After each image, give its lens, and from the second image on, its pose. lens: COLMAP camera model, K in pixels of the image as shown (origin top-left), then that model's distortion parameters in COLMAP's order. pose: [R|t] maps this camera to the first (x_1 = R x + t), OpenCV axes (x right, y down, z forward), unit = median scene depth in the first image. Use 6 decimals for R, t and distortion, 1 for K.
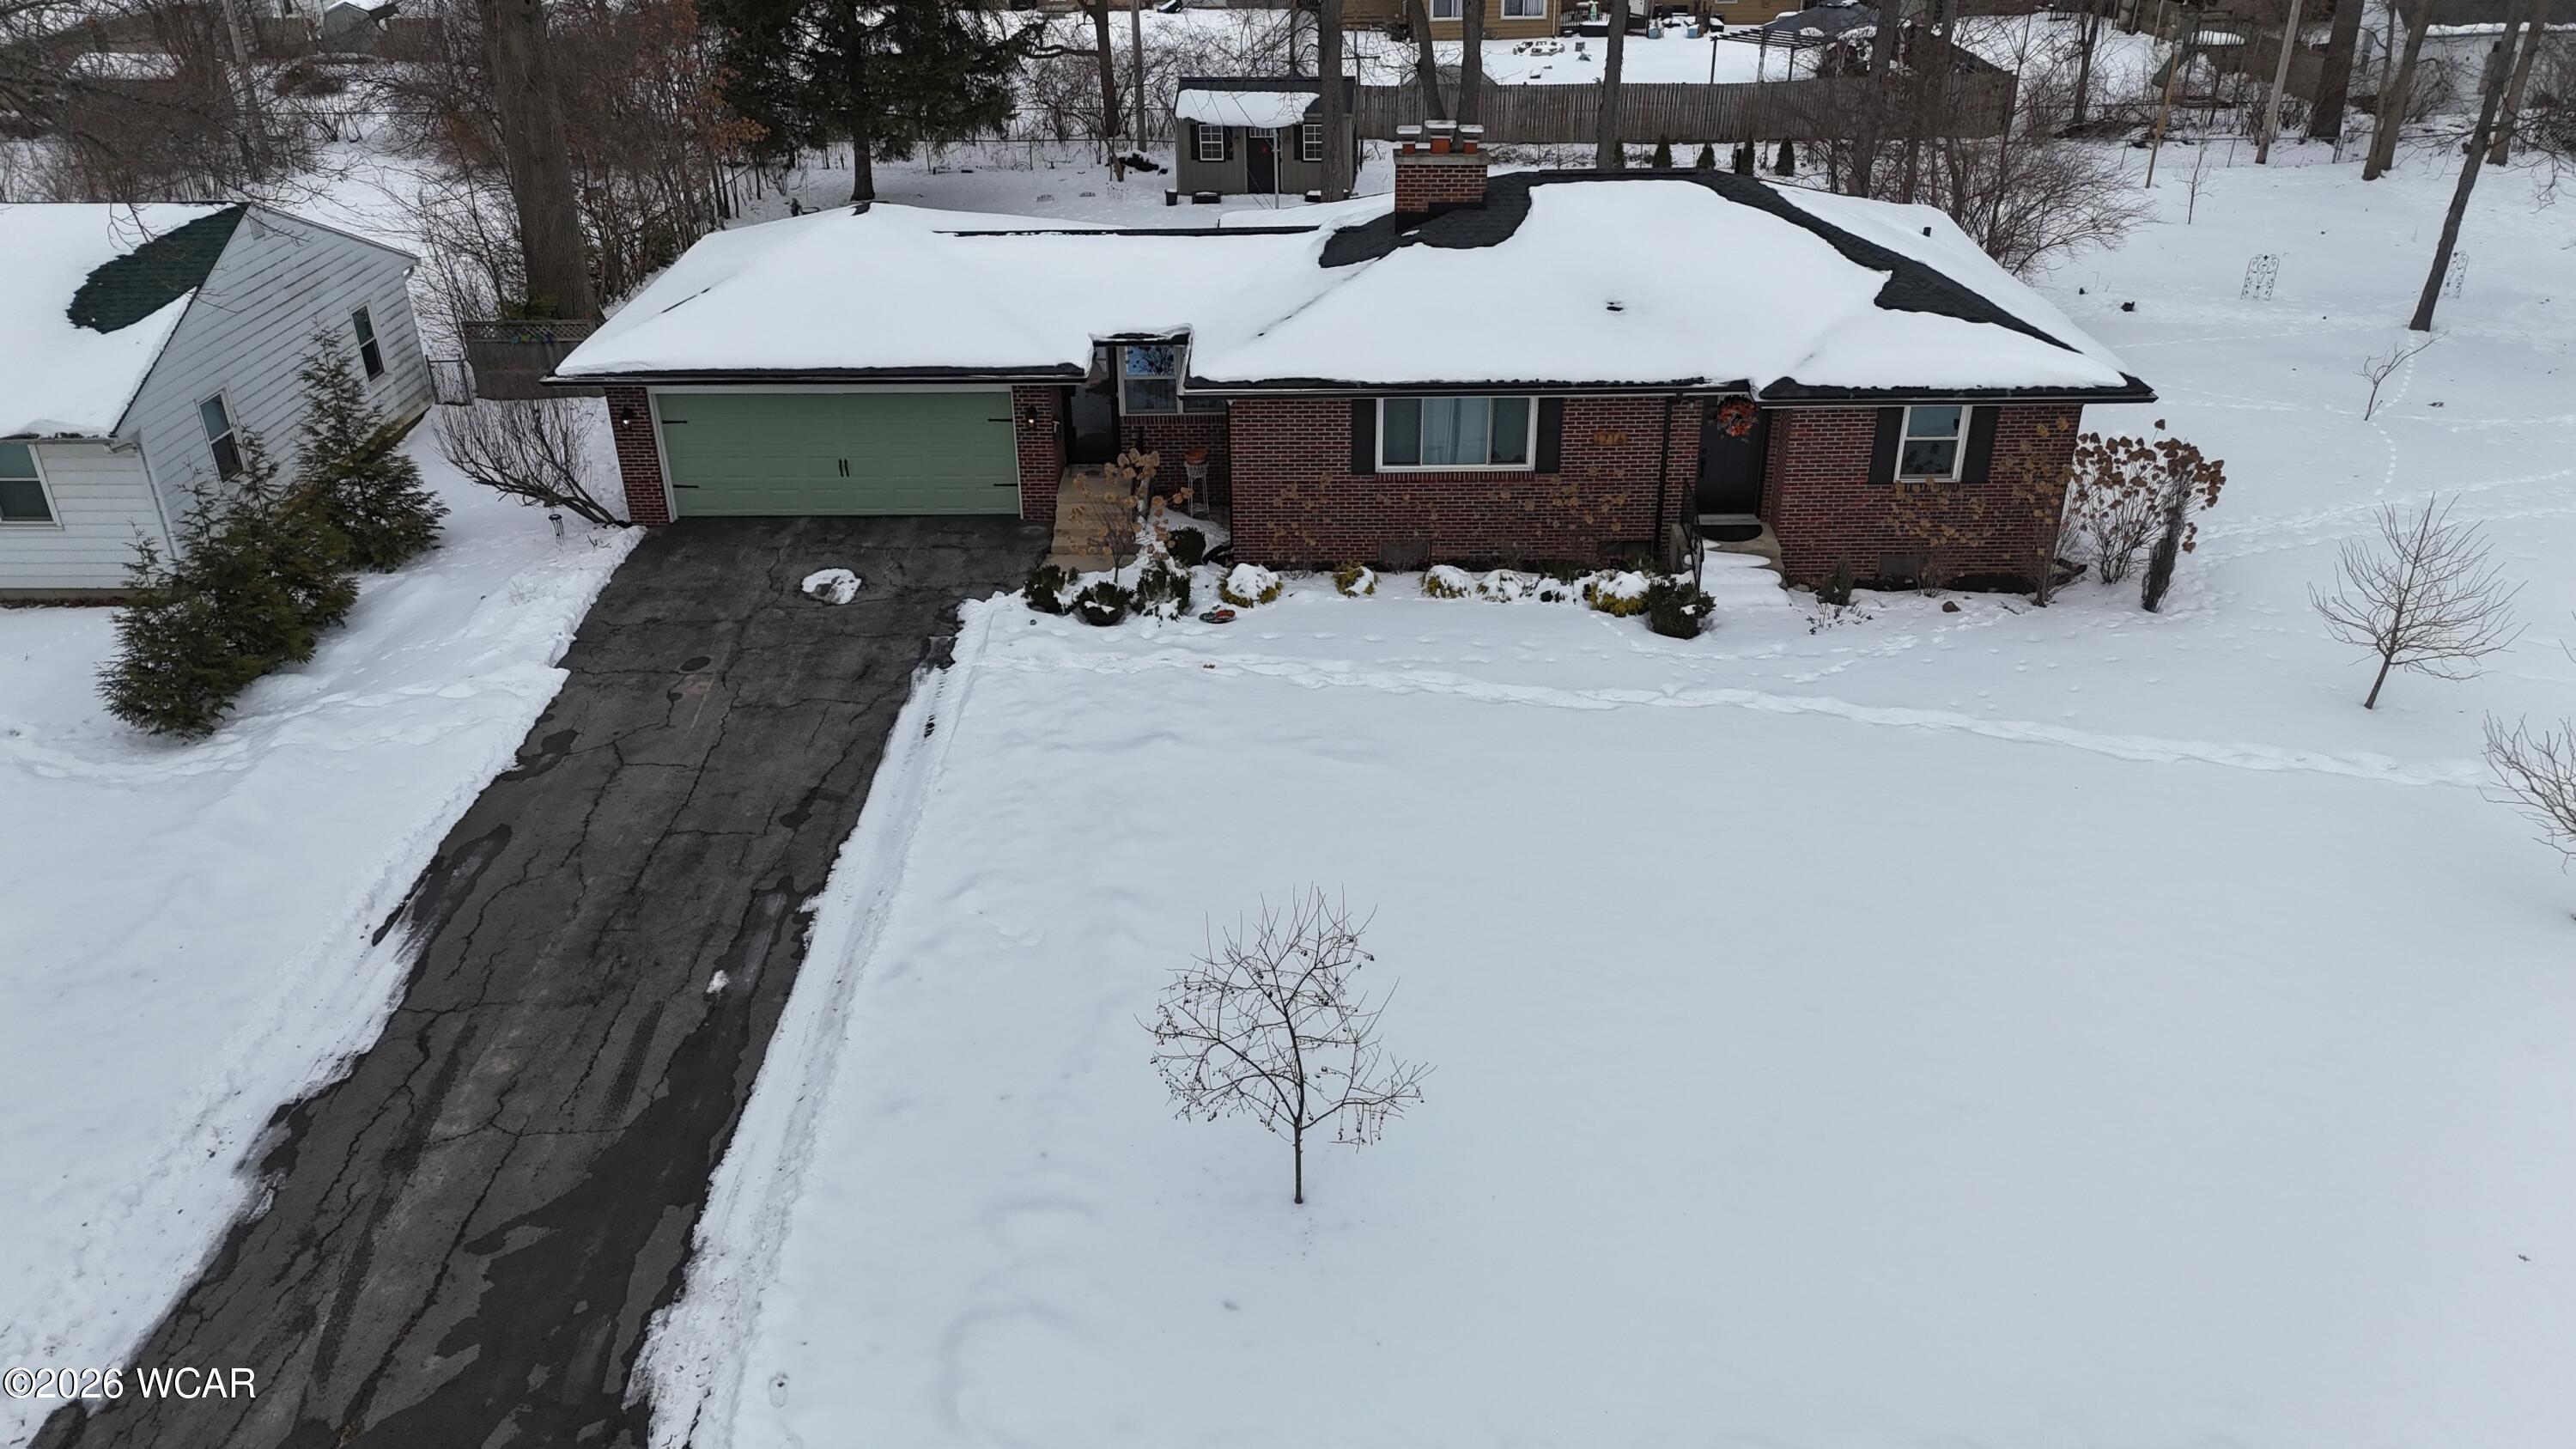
lens RADIAL K [[1870.1, 0, 1287.2], [0, 1870.1, 714.0], [0, 0, 1]] dist [0.098483, -0.077601]
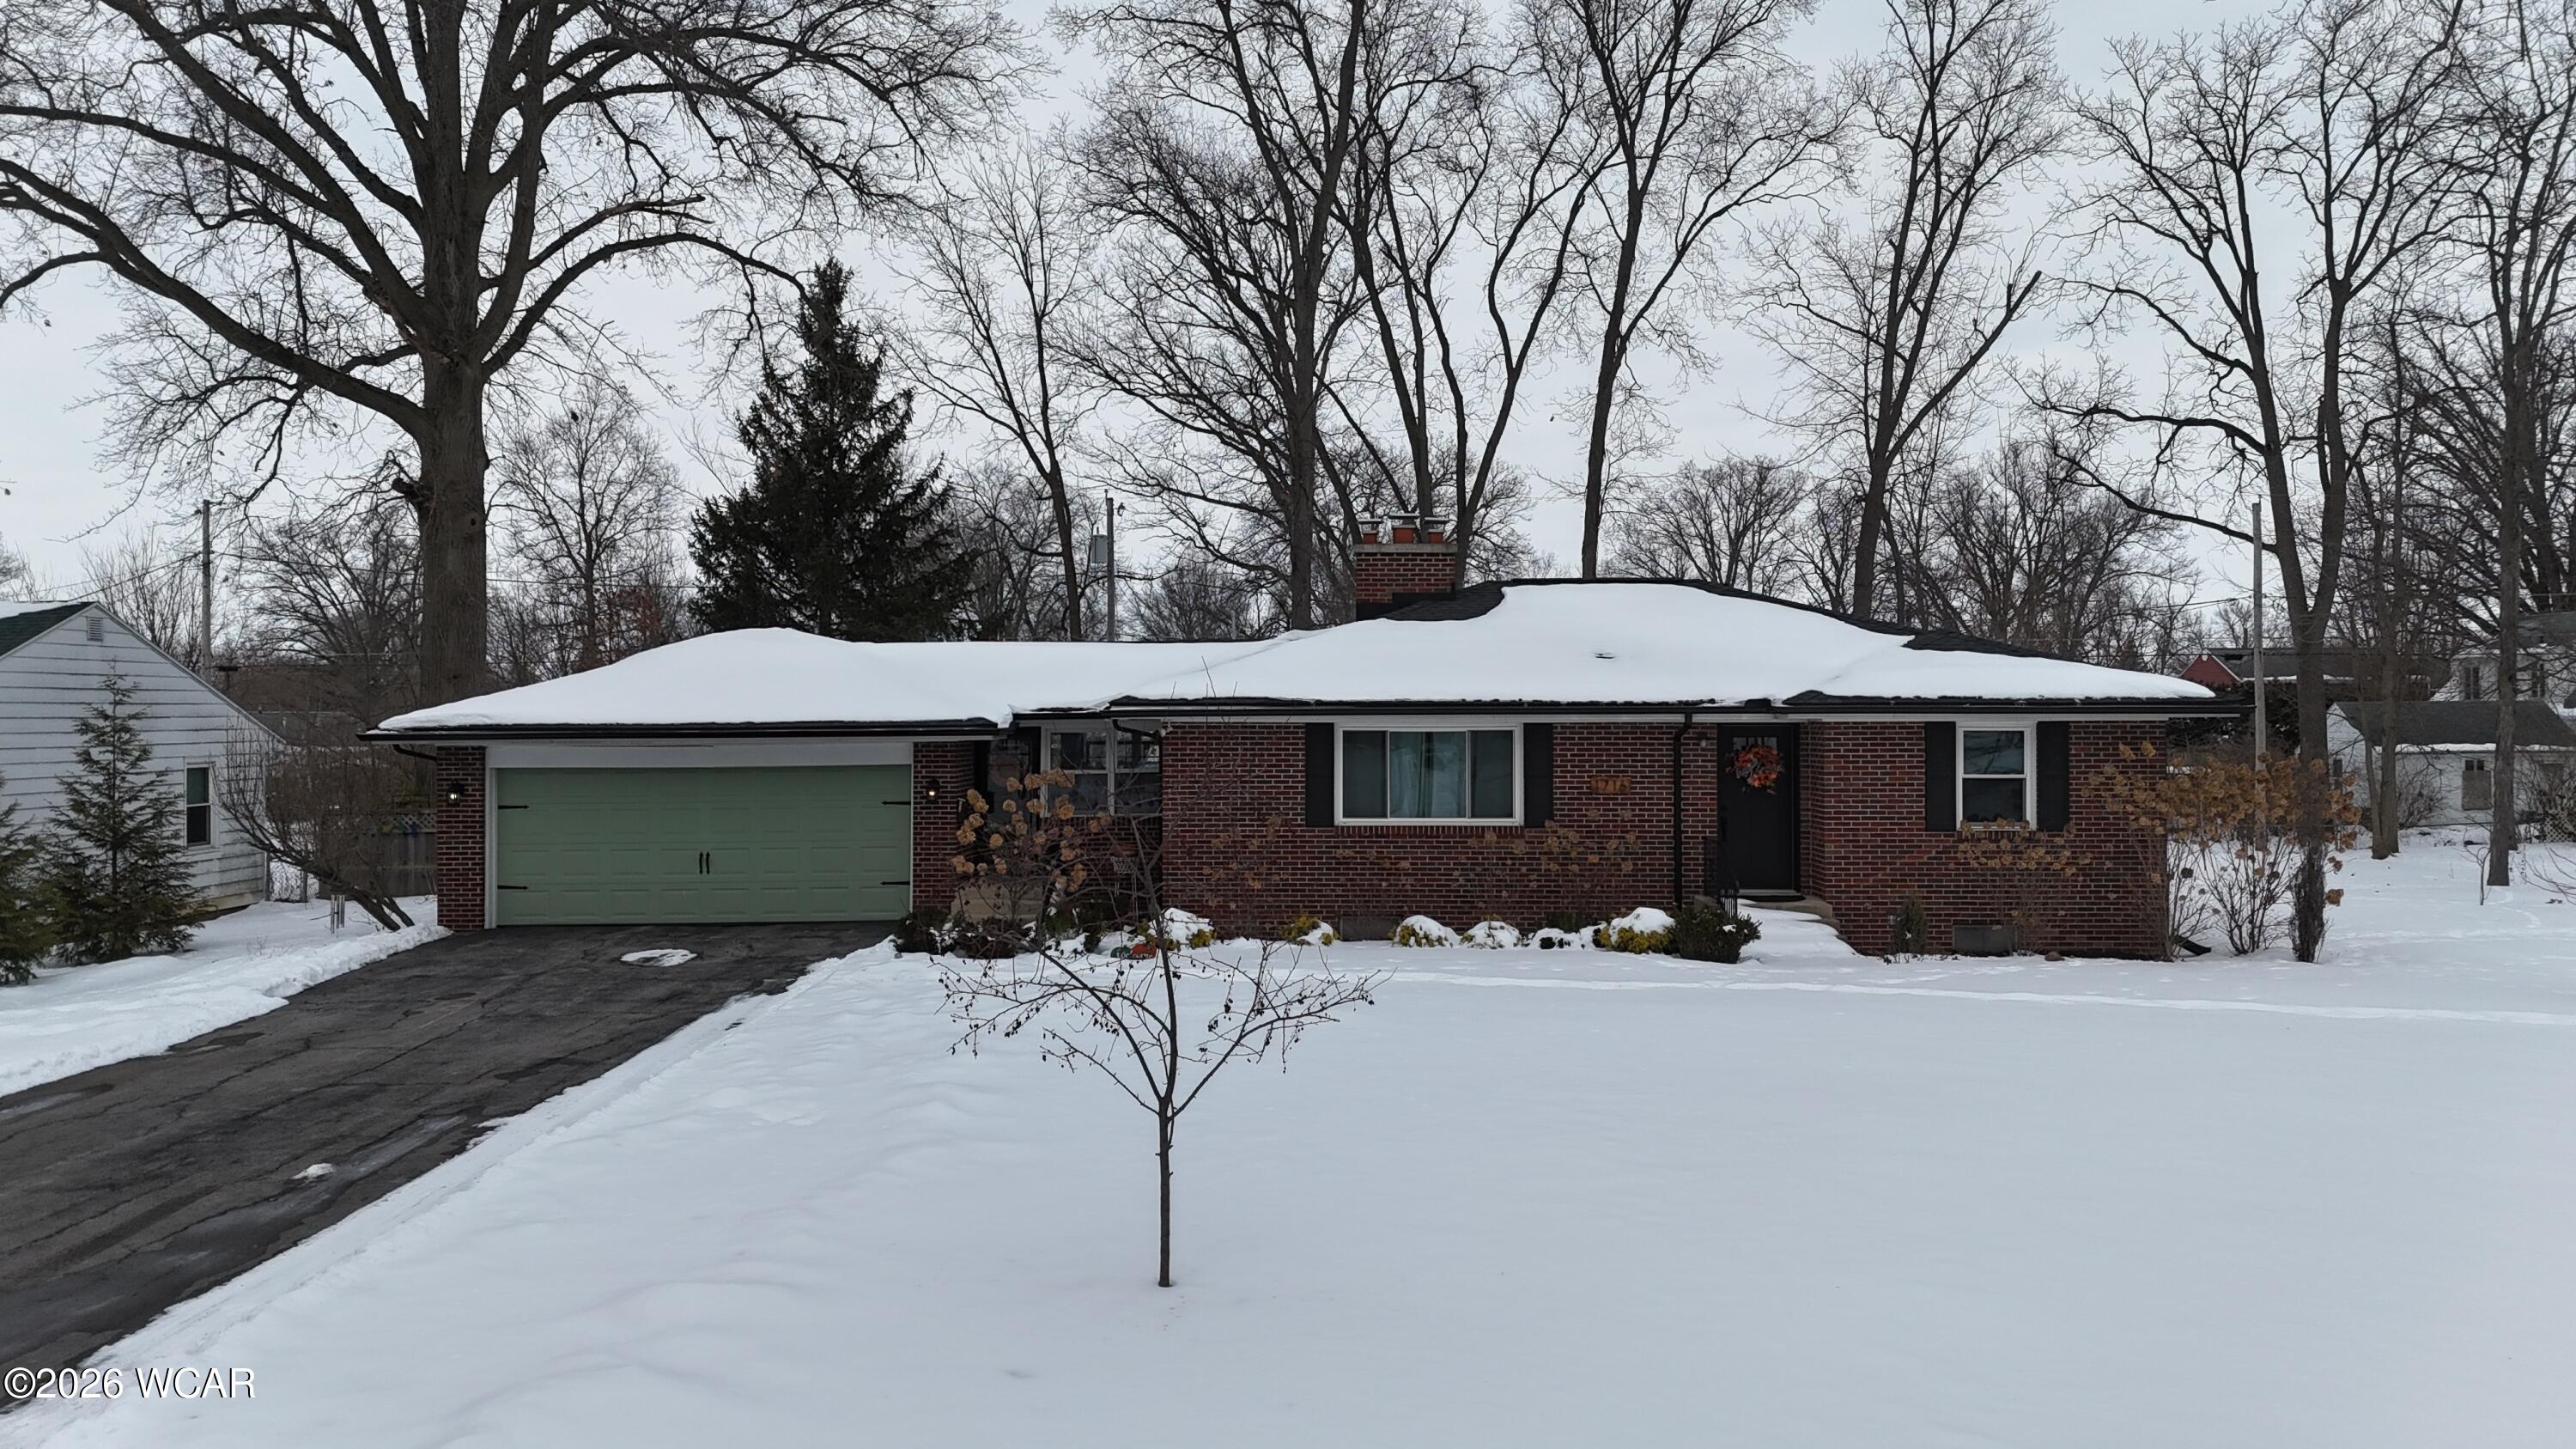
lens RADIAL K [[1870.1, 0, 1287.2], [0, 1870.1, 714.0], [0, 0, 1]] dist [0.098483, -0.077601]
pose [[0.999951, 0.009507, 0.002668, 0.024730], [-0.007177, 0.885309, -0.464947, 0.228142], [-0.006783, 0.464906, 0.885334, 0.250264]]
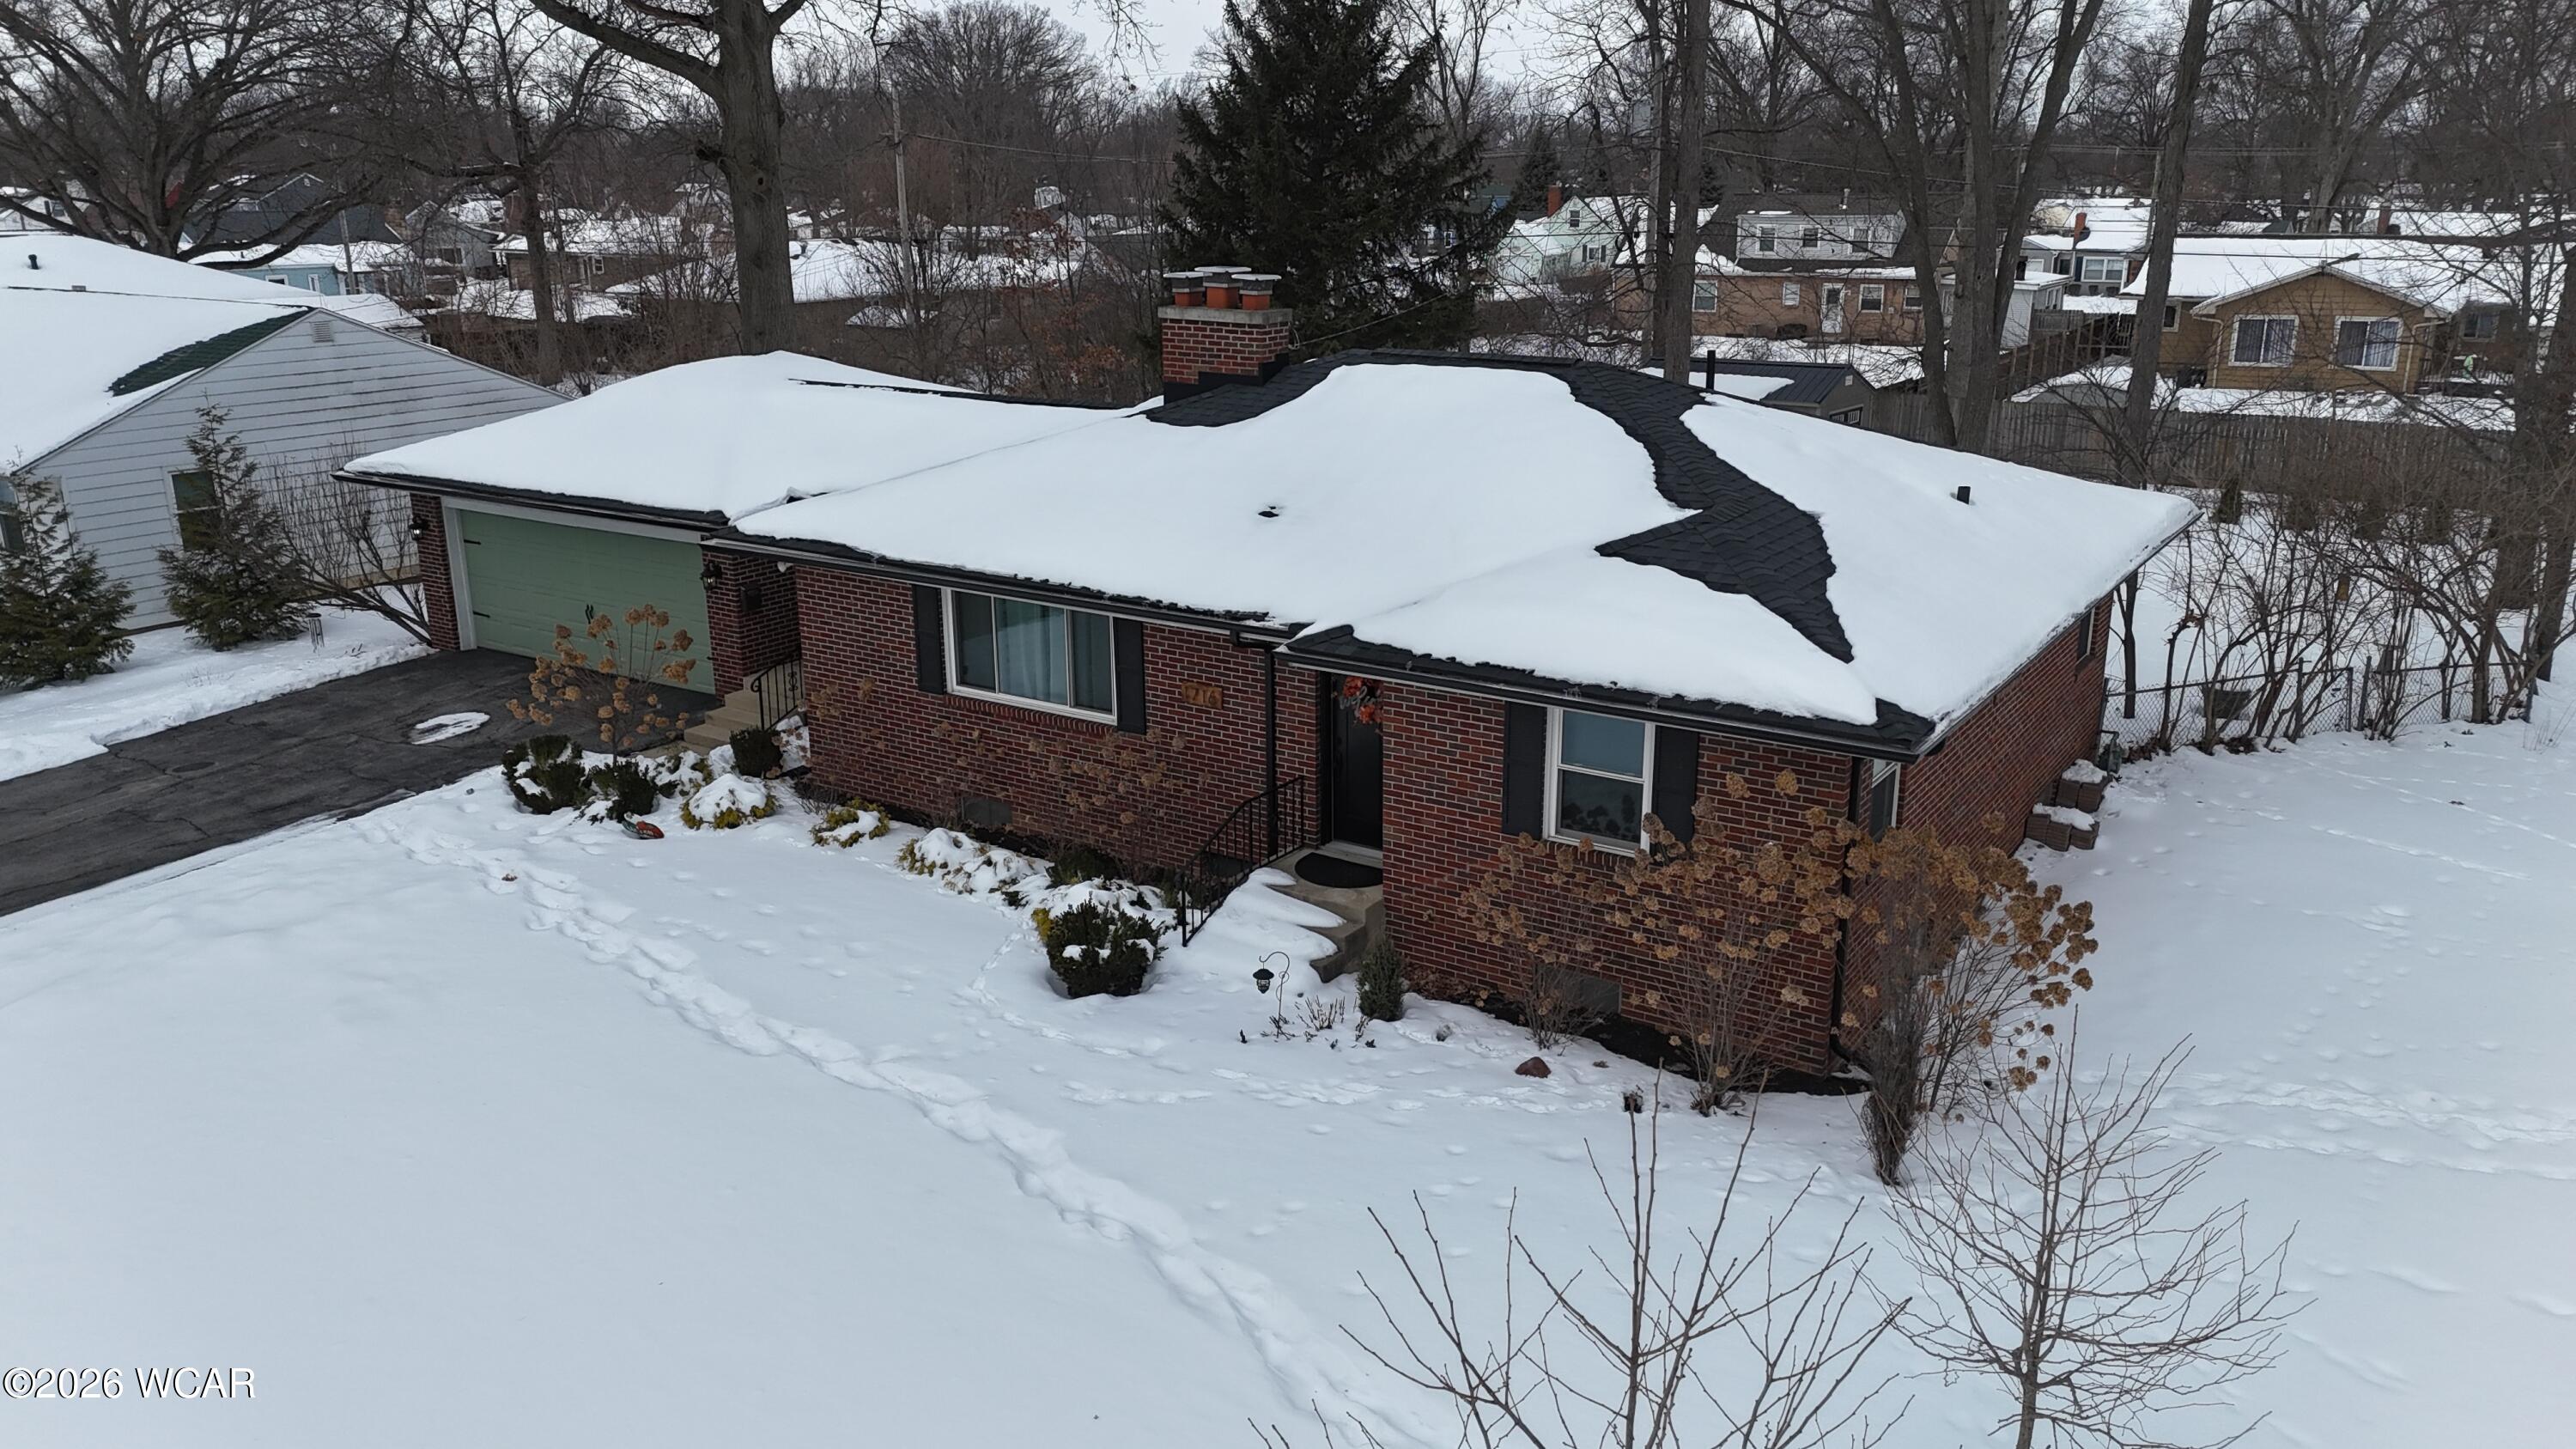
lens RADIAL K [[1870.1, 0, 1287.2], [0, 1870.1, 714.0], [0, 0, 1]] dist [0.098483, -0.077601]
pose [[0.839966, 0.158468, -0.518985, 0.564960], [-0.252778, 0.960568, -0.115815, -0.074539], [0.480167, 0.228468, 0.846901, 0.477873]]
